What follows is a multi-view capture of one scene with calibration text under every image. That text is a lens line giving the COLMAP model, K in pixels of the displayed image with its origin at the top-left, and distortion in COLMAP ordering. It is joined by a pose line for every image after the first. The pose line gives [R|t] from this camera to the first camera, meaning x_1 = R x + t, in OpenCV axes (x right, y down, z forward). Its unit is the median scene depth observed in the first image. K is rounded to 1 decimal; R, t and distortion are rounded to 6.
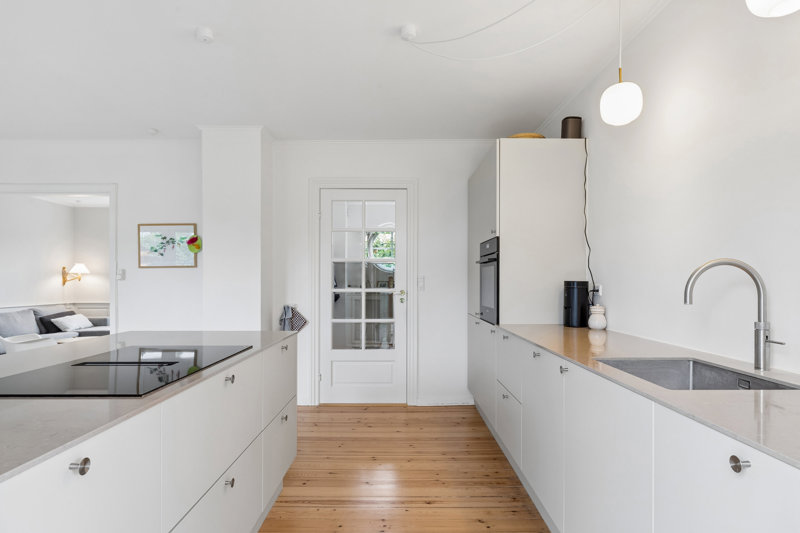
lens RADIAL K [[453.1, 0, 410.2], [0, 453.1, 277.3], [0, 0, 1]] dist [0.002743, 0.000415]
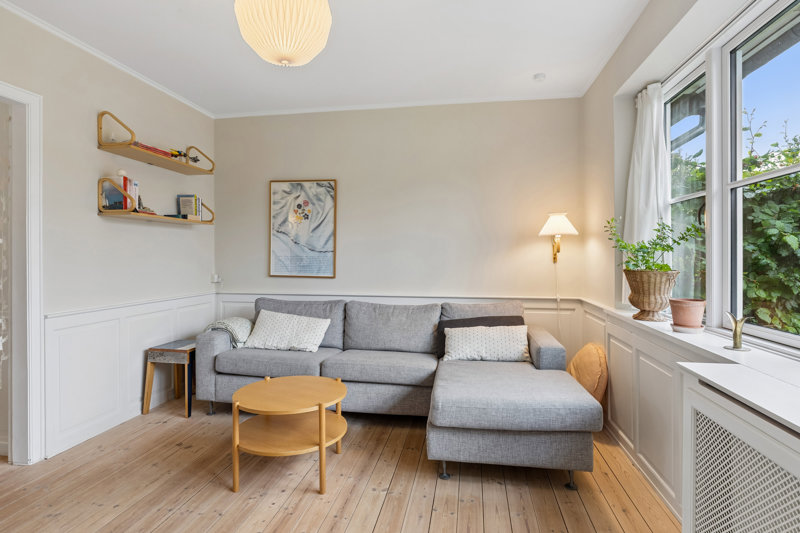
lens RADIAL K [[417.0, 0, 400.0], [0, 417.0, 266.5], [0, 0, 1]] dist [0.001386, 0.000088]
pose [[-0.183344, 0.028994, -0.982621, -0.494442], [0.007644, 0.999577, 0.028068, 0.014770], [0.983019, -0.002365, -0.183488, 1.585615]]
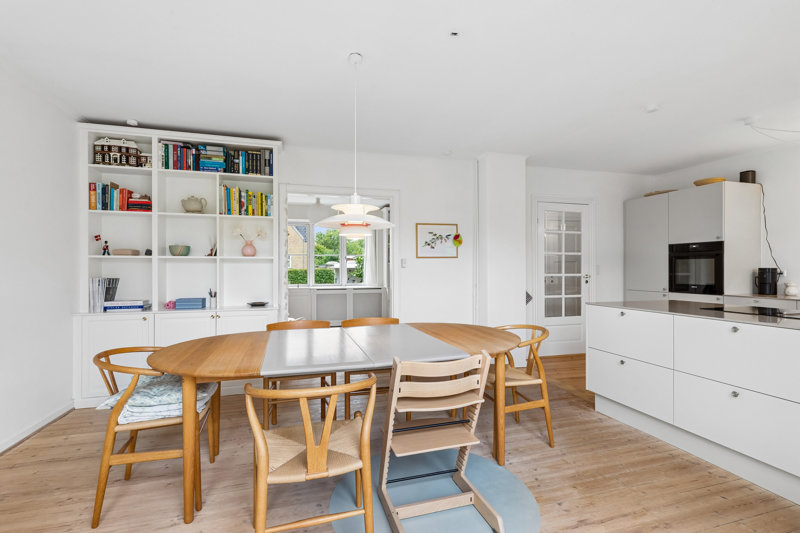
lens RADIAL K [[372.2, 0, 400.0], [0, 372.2, 266.5], [0, 0, 1]] dist [-0.000264, -0.000081]
pose [[0.962391, 0.000173, 0.271667, -0.911953], [-0.000737, 0.999998, 0.001977, 0.000811], [-0.271666, -0.002103, 0.962389, 0.018618]]
